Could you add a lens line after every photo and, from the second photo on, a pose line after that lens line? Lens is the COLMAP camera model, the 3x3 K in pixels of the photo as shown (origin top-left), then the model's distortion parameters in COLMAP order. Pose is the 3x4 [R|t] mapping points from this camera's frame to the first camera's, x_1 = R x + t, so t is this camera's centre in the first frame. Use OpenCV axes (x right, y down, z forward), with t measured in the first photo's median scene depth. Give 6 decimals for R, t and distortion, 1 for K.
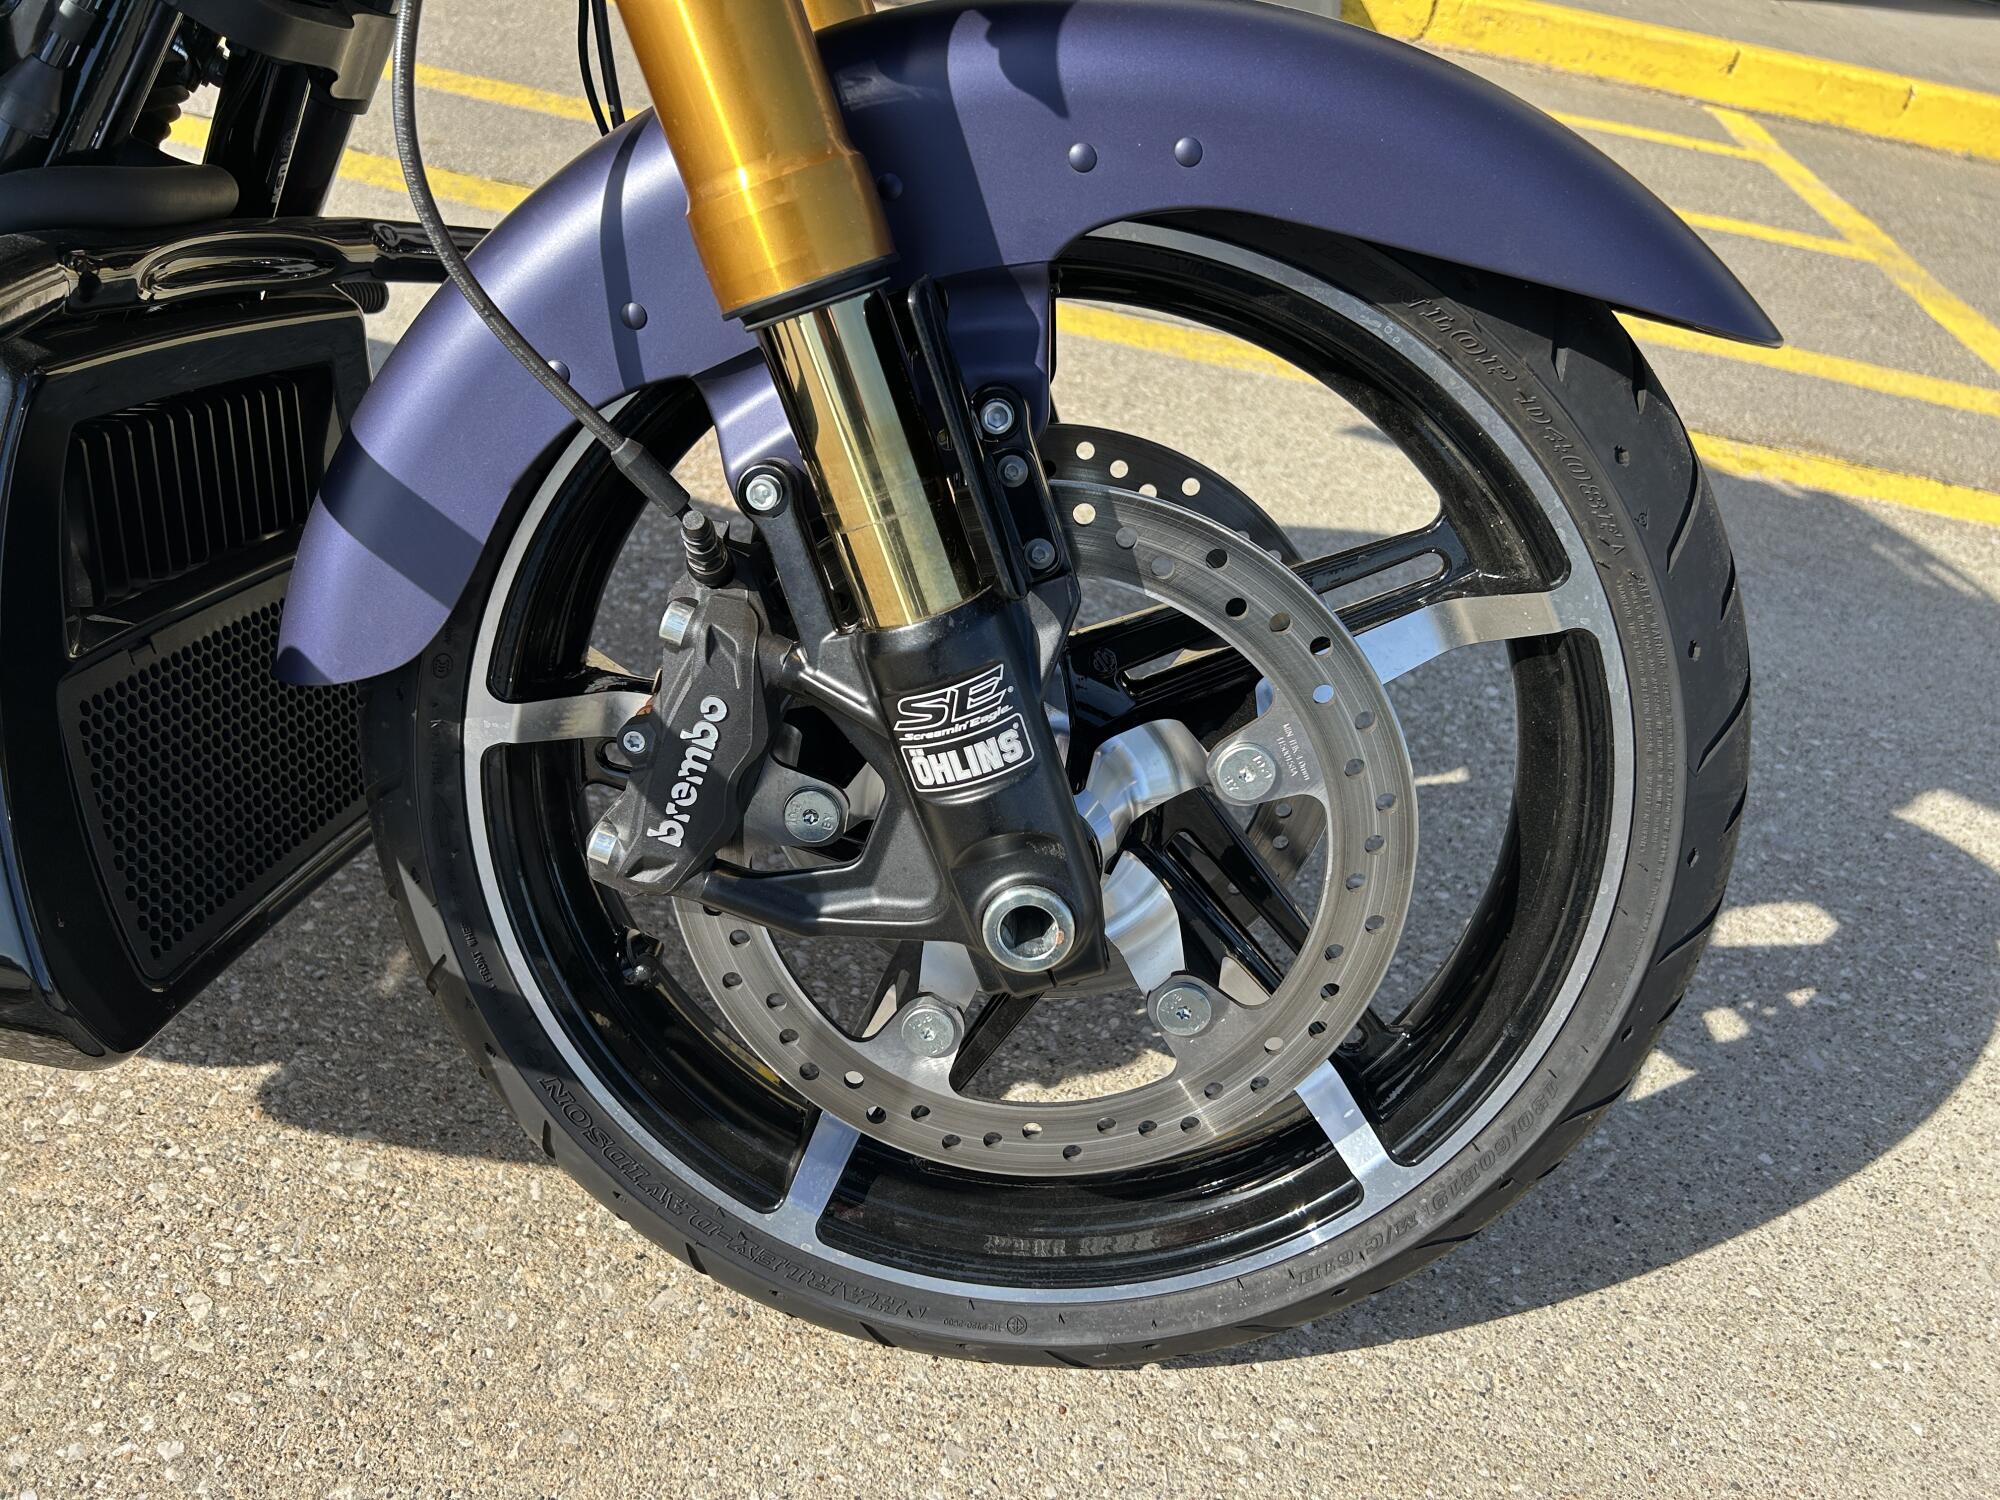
lens RADIAL K [[1543.2, 0, 1000.0], [0, 1543.2, 750.0], [0, 0, 1]] dist [0.107914, -0.164228]
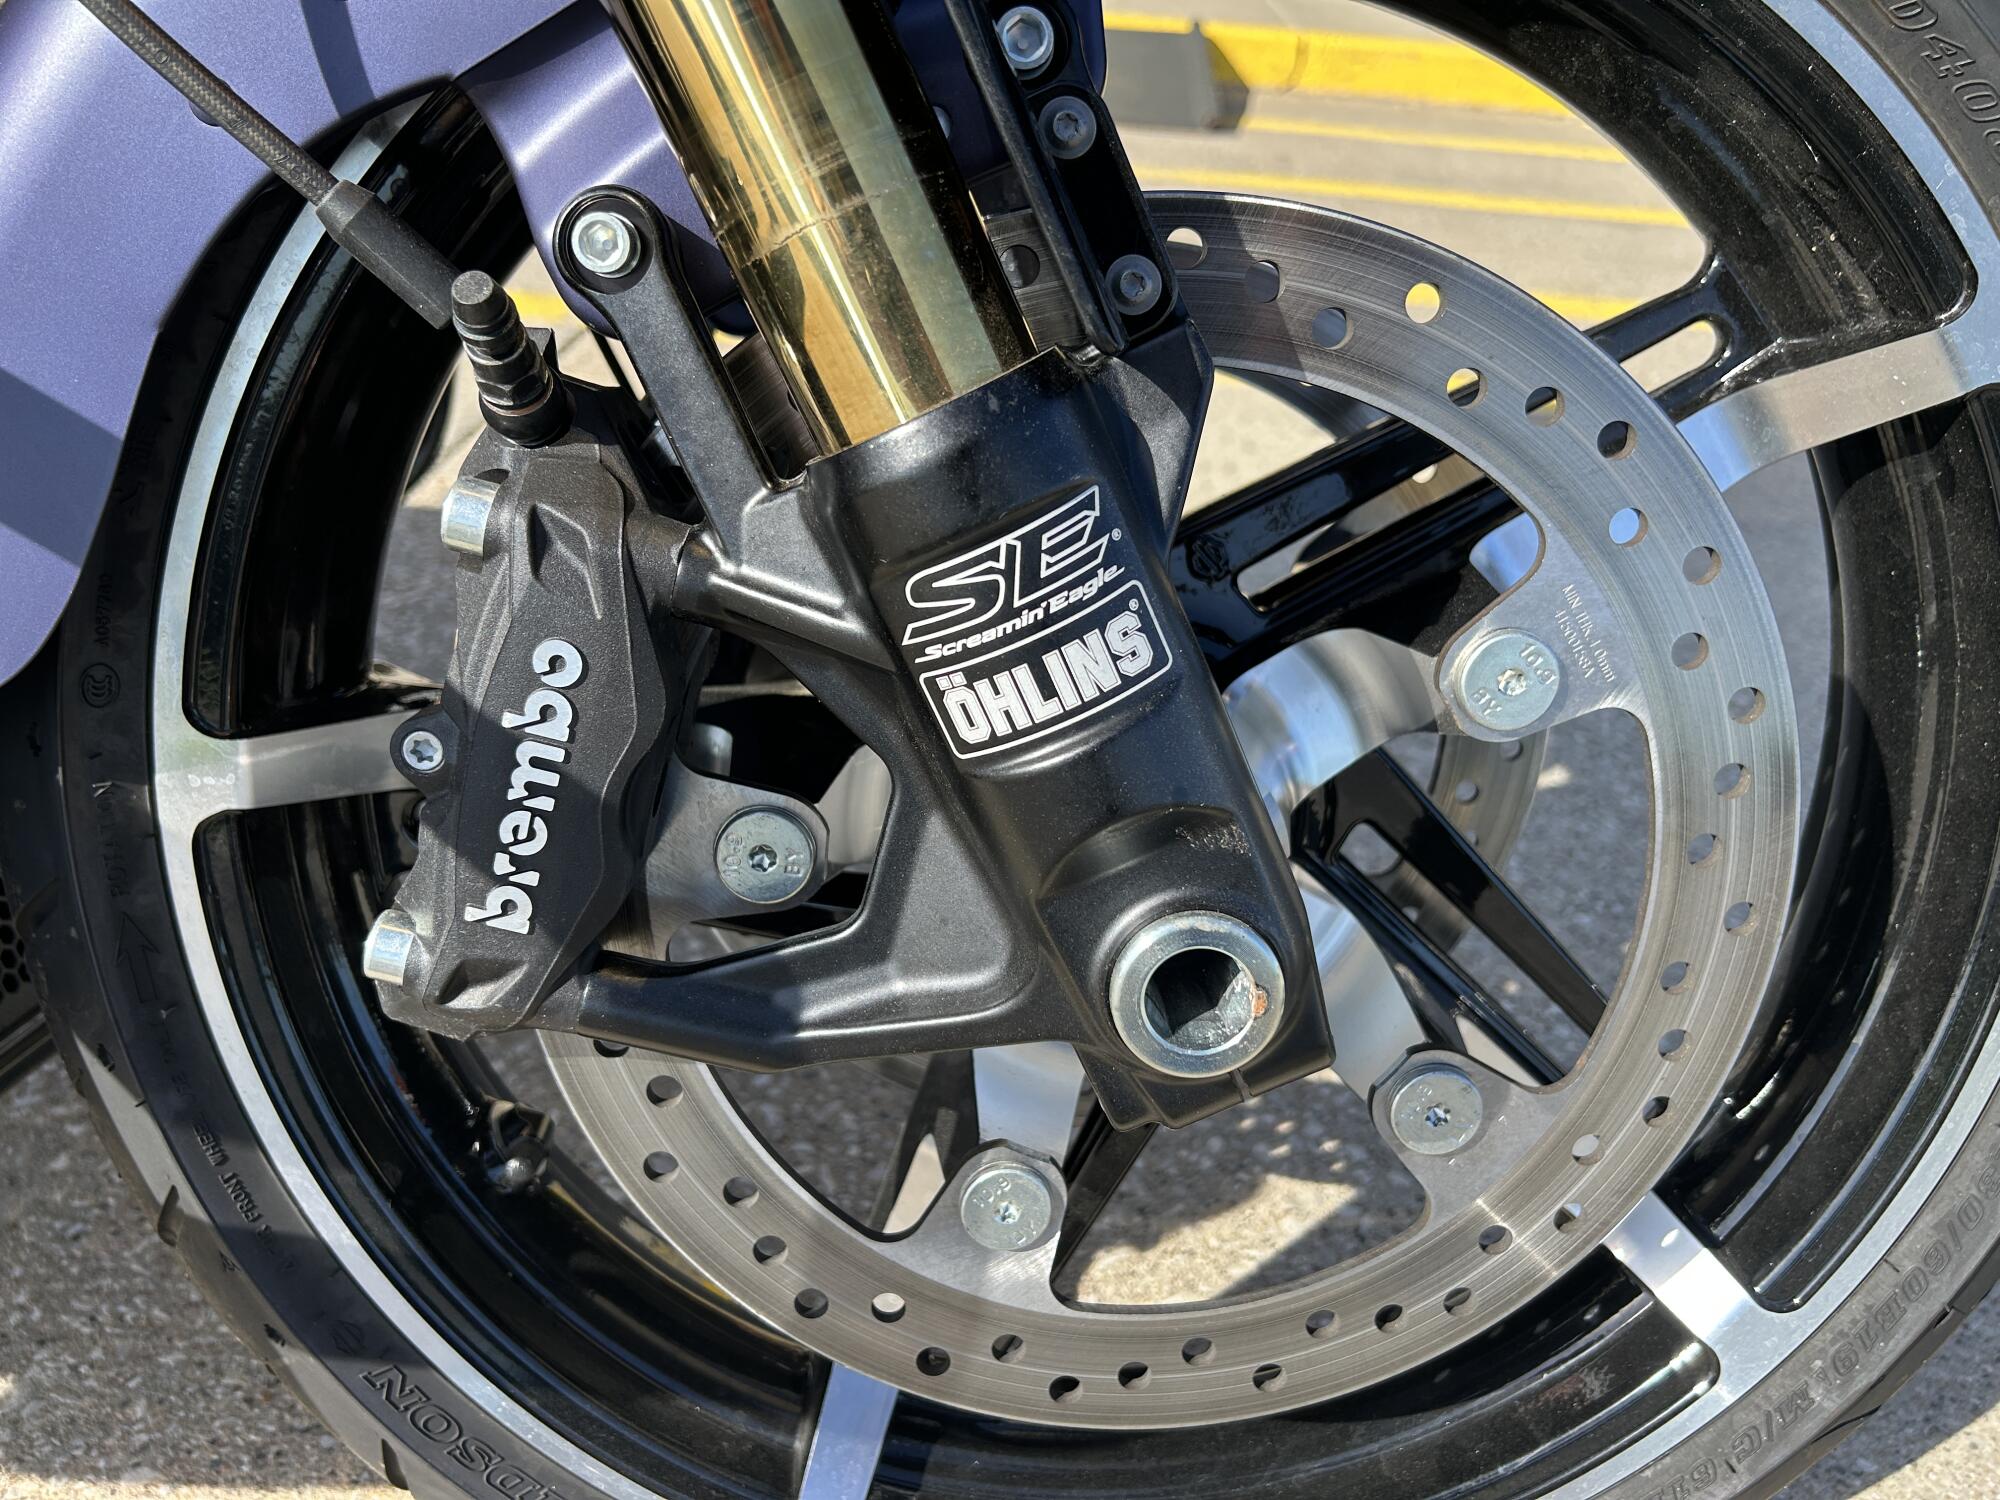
lens RADIAL K [[1521.6, 0, 1009.4], [0, 1521.6, 756.2], [0, 0, 1]] dist [0.029804, -0.036890]
pose [[0.990701, -0.124836, 0.054104, -0.059490], [0.128789, 0.988673, -0.077065, 0.062582], [-0.043871, 0.083317, 0.995557, 0.446272]]
